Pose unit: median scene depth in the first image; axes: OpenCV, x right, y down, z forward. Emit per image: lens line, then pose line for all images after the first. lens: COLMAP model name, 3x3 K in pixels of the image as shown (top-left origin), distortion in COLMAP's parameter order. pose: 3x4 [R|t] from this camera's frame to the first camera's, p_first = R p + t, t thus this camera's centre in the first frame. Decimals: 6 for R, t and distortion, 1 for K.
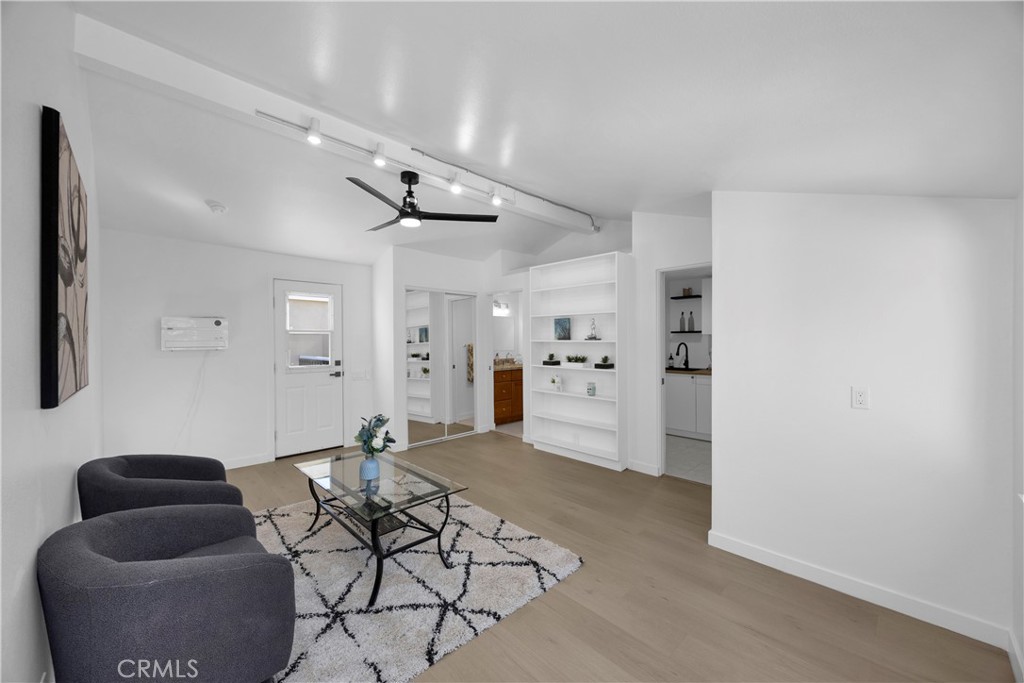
lens RADIAL K [[385.6, 0, 506.0], [0, 385.6, 341.1], [0, 0, 1]] dist [-0.002479, -0.000061]
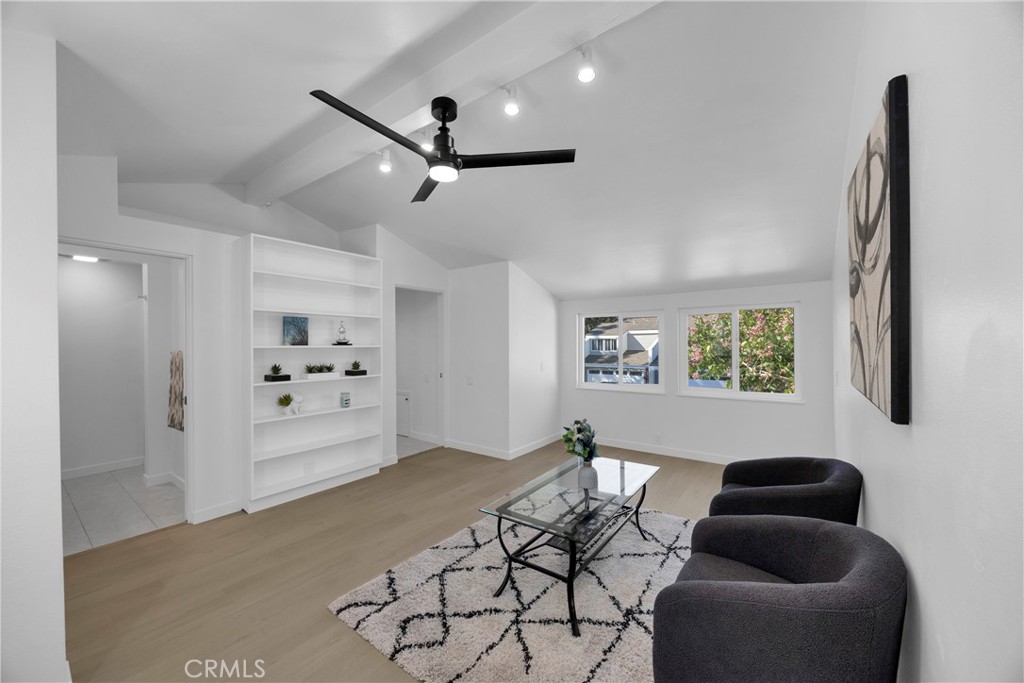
lens RADIAL K [[385.6, 0, 511.3], [0, 385.6, 341.7], [0, 0, 1]] dist [-0.002479, -0.000061]
pose [[-0.176252, 0.007847, 0.984314, -0.719311], [0.009841, 0.999932, -0.006210, -0.001627], [-0.984296, 0.008592, -0.176317, 0.766795]]
